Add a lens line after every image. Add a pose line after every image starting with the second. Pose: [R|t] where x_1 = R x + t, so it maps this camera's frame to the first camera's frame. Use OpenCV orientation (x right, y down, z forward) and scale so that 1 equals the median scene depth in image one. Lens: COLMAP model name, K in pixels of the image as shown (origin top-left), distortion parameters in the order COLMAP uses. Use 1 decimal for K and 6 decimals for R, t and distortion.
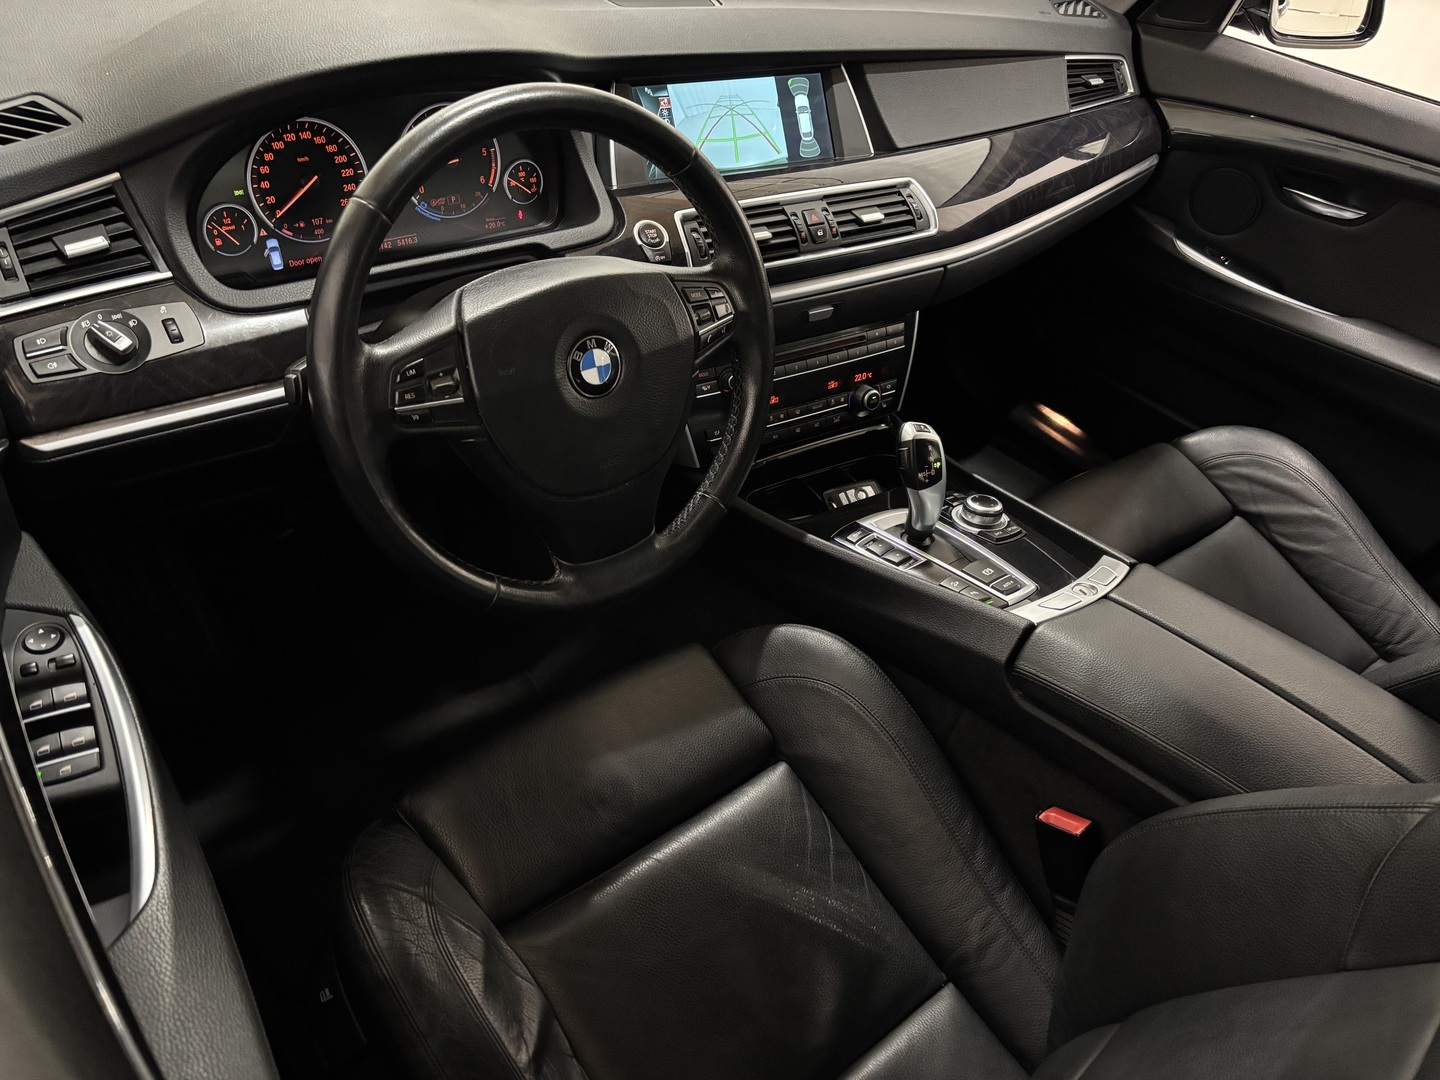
lens RADIAL K [[1095.6, 0, 712.7], [0, 1095.6, 542.2], [0, 0, 1]] dist [0.012128, 0.002918]
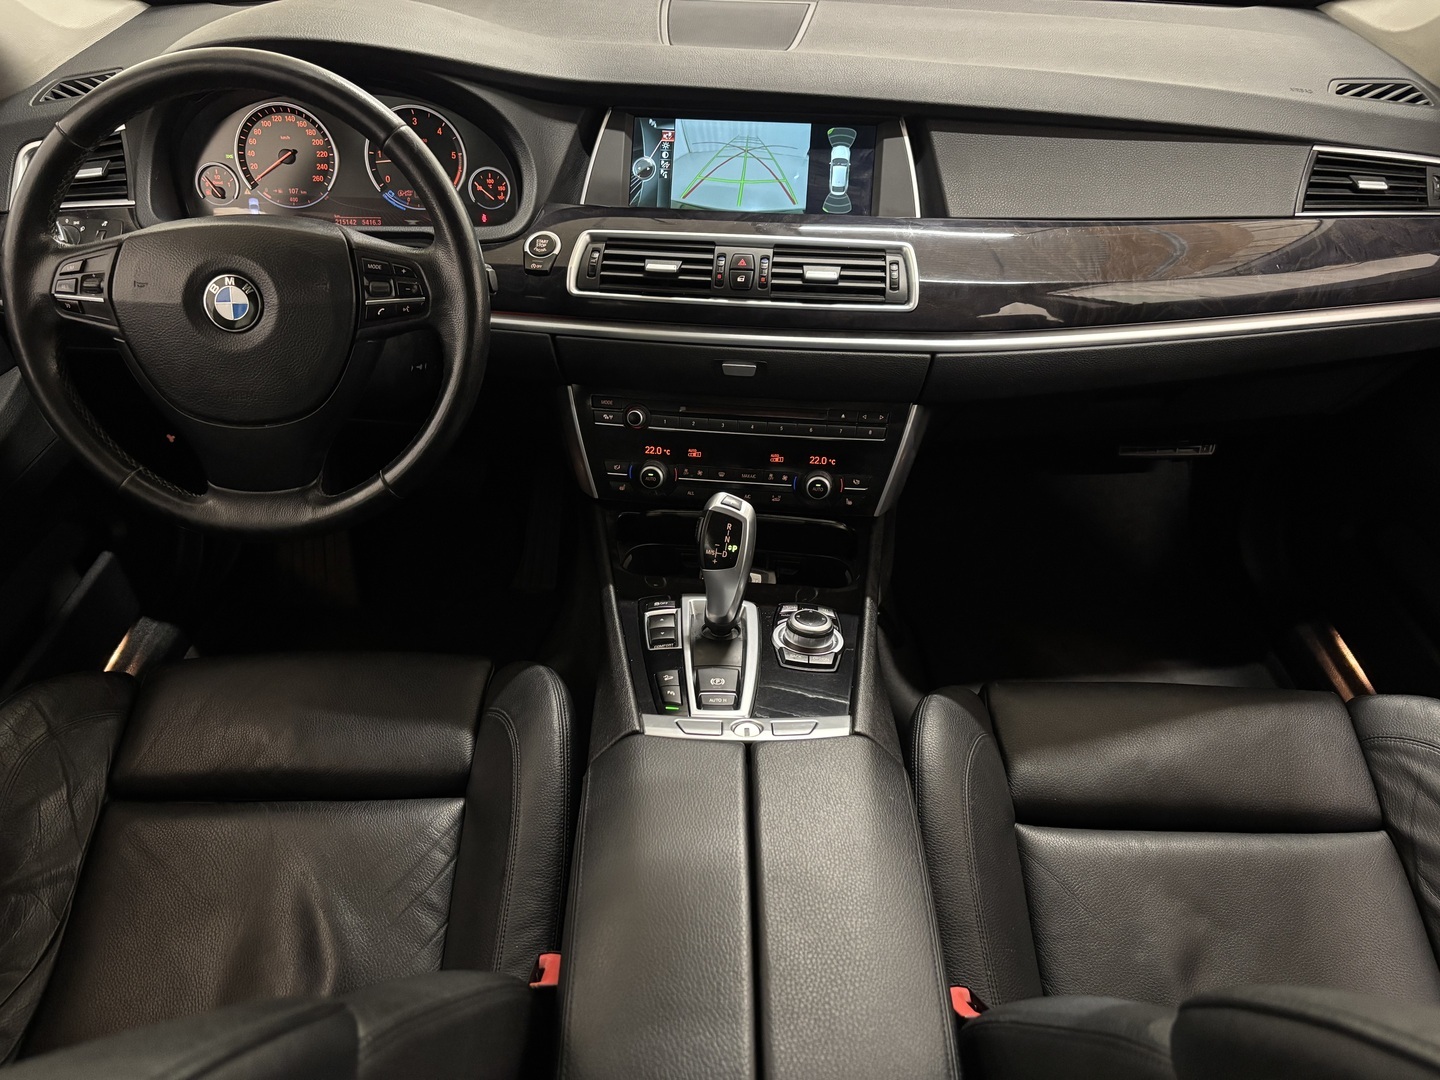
lens RADIAL K [[1095.6, 0, 712.7], [0, 1095.6, 542.2], [0, 0, 1]] dist [0.012128, 0.002918]
pose [[0.770861, 0.264776, -0.579368, 0.712318], [-0.333558, 0.942640, -0.013011, -0.061685], [0.542690, 0.203283, 0.814962, 0.317314]]
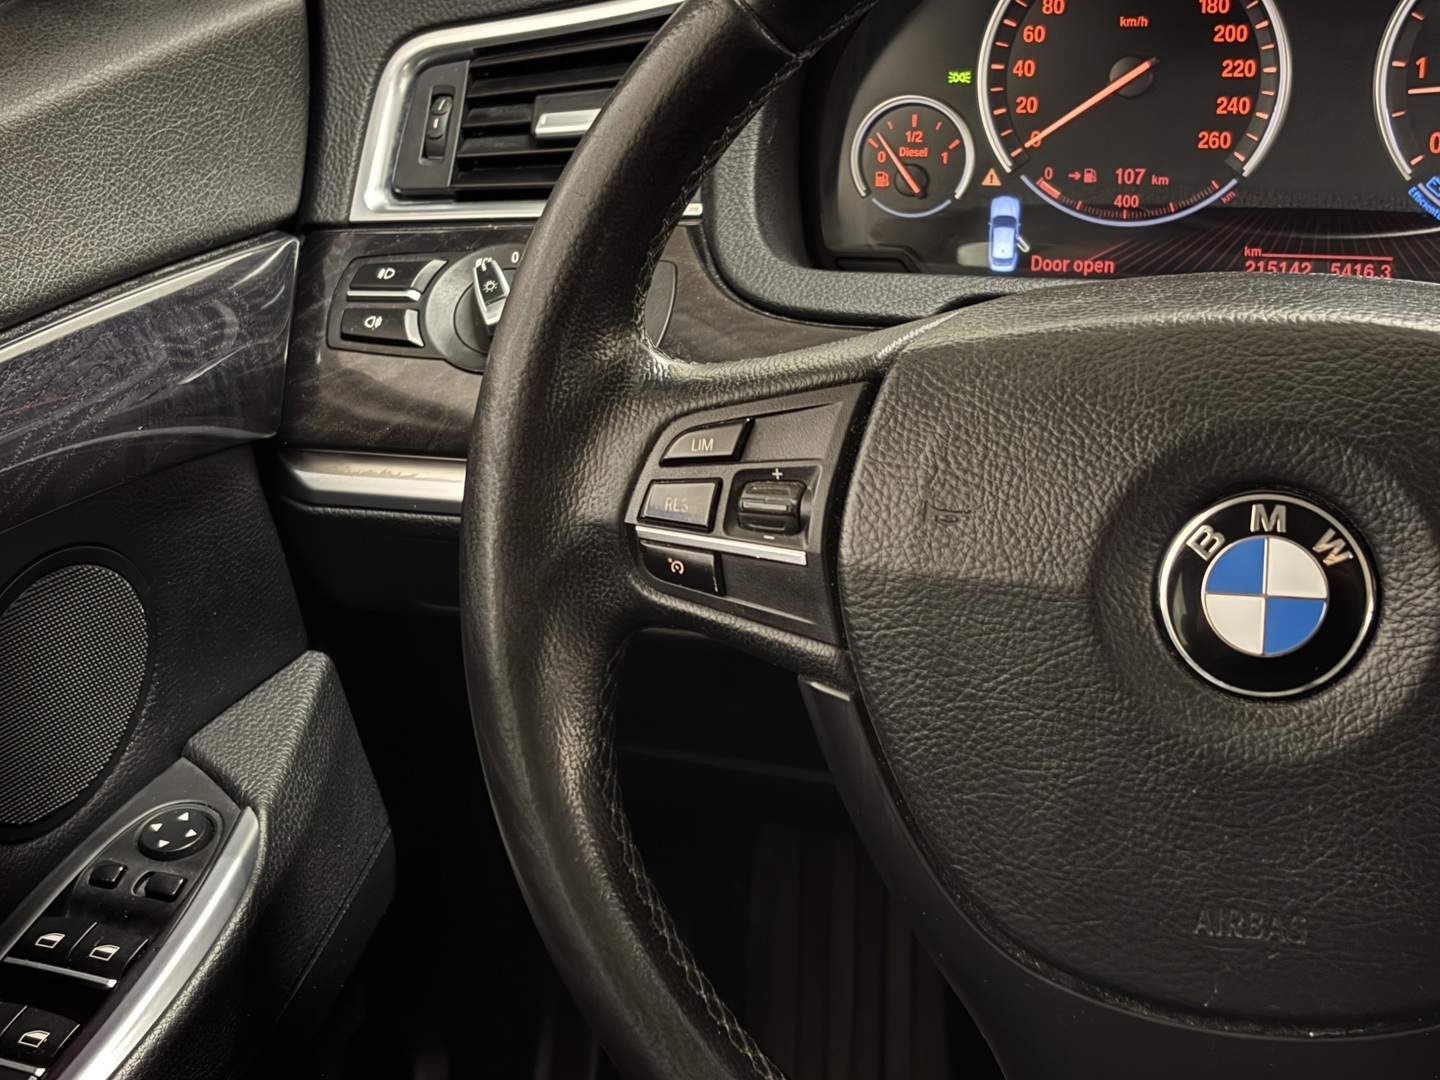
lens RADIAL K [[2376.9, 0, 720.0], [0, 2376.9, 540.0], [0, 0, 1]] dist [0.298589, -1.367429]
pose [[0.585836, 0.216394, -0.781006, 0.235517], [-0.408234, 0.911295, -0.053725, -0.059072], [0.700101, 0.350307, 0.622208, 0.363873]]
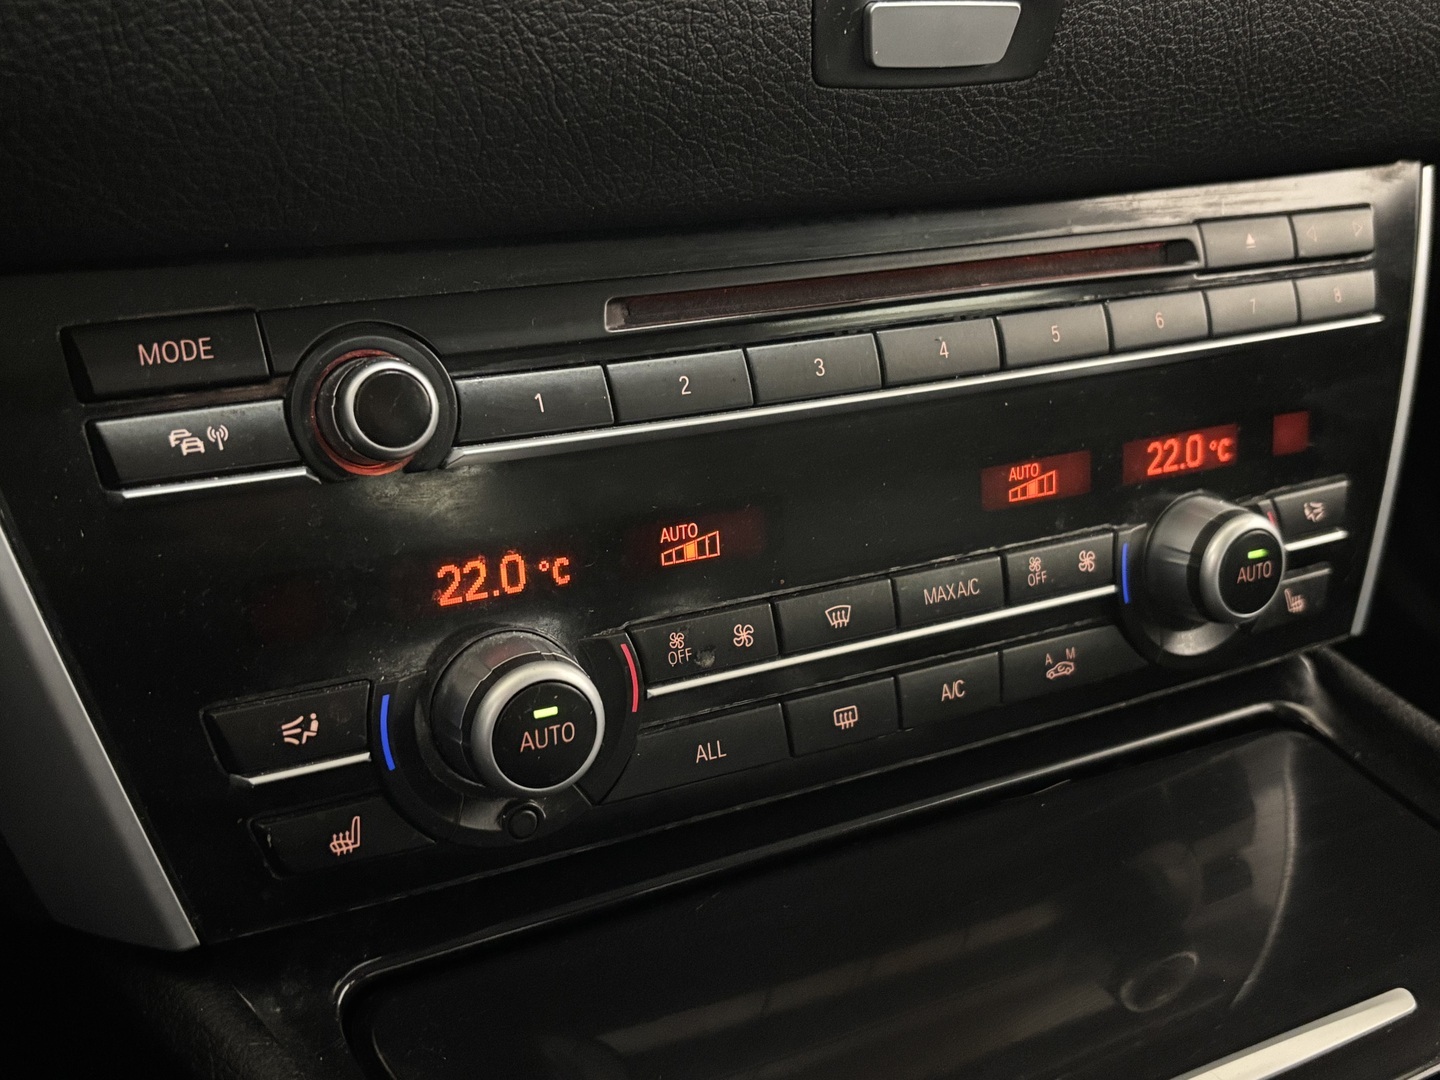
lens RADIAL K [[1668.9, 0, 720.0], [0, 1668.9, 540.0], [0, 0, 1]] dist [0.015570, 0.014751]
pose [[0.996663, -0.005653, -0.081428, 0.094275], [-0.011891, 0.976900, -0.213366, -0.085791], [0.080753, 0.213622, 0.973573, 0.852862]]
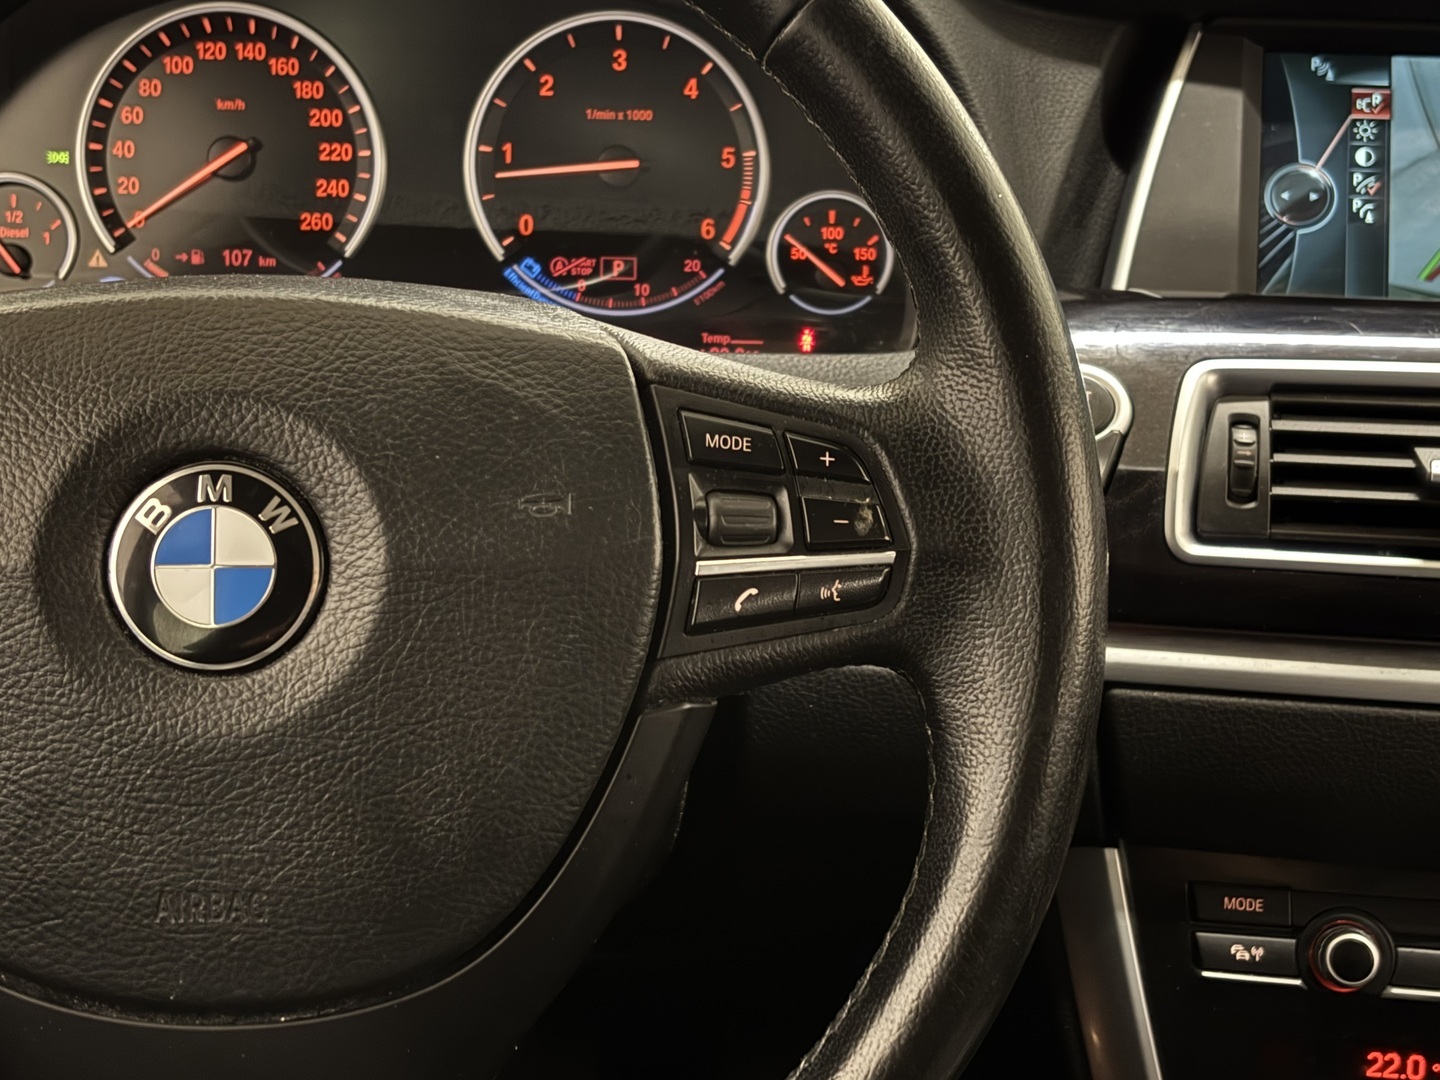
lens RADIAL K [[2376.9, 0, 720.0], [0, 2376.9, 540.0], [0, 0, 1]] dist [0.298589, -1.367429]
pose [[0.768158, 0.117237, -0.629435, 0.302439], [-0.338636, 0.908727, -0.244012, -0.041649], [0.543377, 0.400589, 0.737746, 0.446978]]
